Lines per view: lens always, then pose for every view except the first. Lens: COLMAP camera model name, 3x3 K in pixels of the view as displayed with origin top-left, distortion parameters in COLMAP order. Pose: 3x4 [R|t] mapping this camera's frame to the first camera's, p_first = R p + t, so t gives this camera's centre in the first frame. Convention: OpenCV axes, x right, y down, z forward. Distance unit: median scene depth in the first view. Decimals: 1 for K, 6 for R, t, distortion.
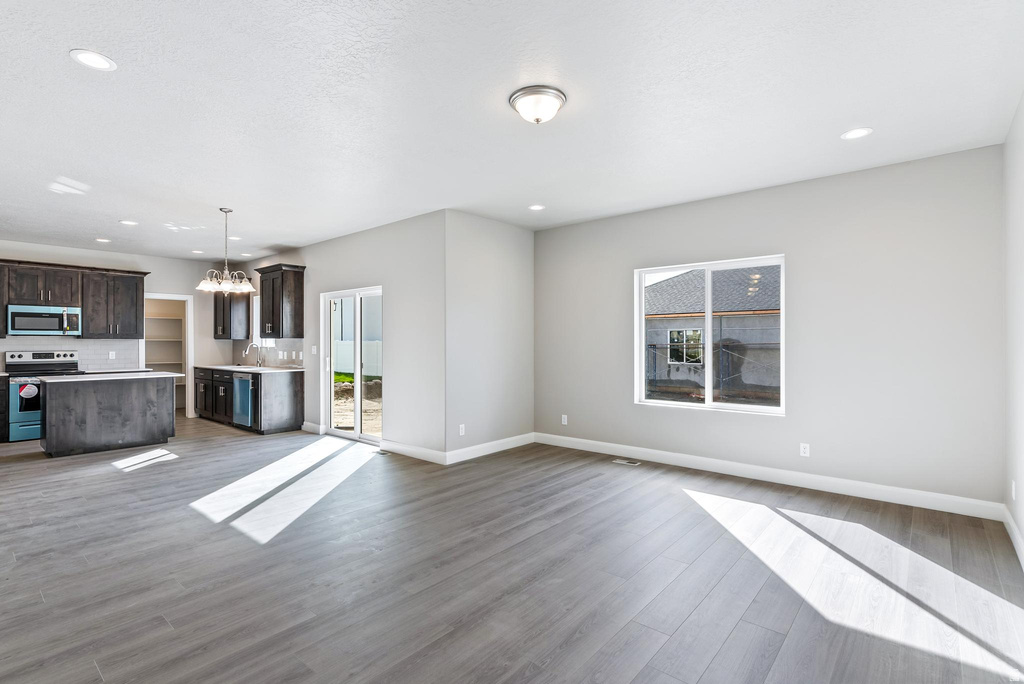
lens RADIAL K [[489.8, 0, 510.4], [0, 489.8, 340.8], [0, 0, 1]] dist [0.004412, -0.000894]
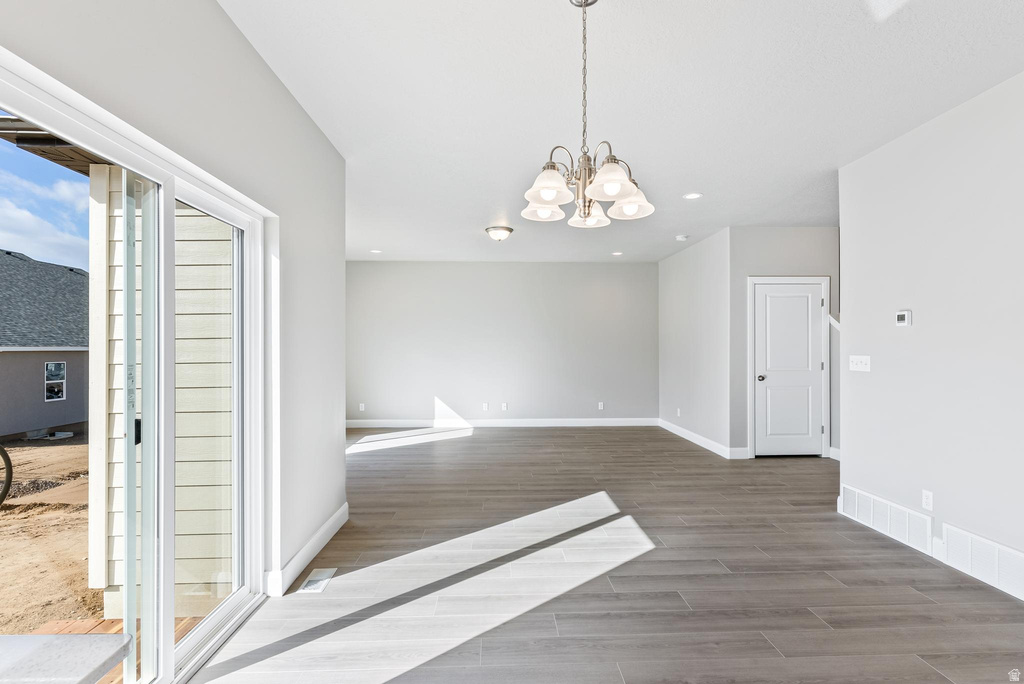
lens RADIAL K [[489.8, 0, 518.9], [0, 489.8, 336.5], [0, 0, 1]] dist [0.004412, -0.000894]
pose [[-0.690377, 0.019683, 0.723182, -0.629464], [-0.002351, 0.999564, -0.029450, 0.006015], [-0.723446, -0.022031, -0.690029, 0.998413]]
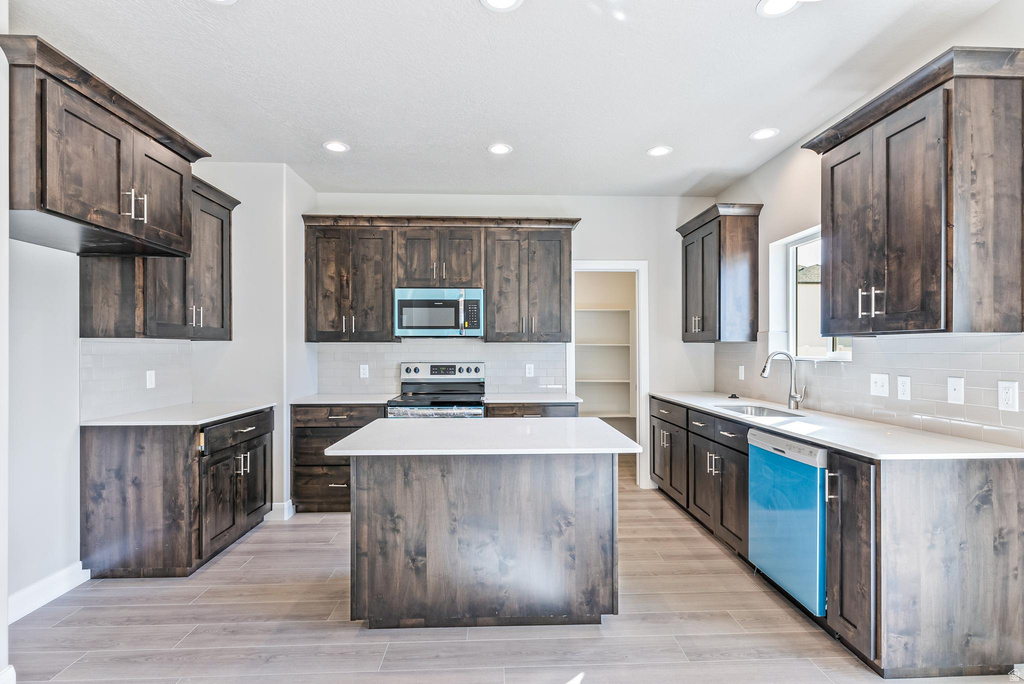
lens RADIAL K [[489.8, 0, 516.8], [0, 489.8, 352.1], [0, 0, 1]] dist [0.004412, -0.000894]
pose [[0.688829, 0.003889, -0.724914, -0.444756], [0.002841, 0.999963, 0.008064, 0.003019], [0.724919, -0.007615, 0.688792, 0.655712]]
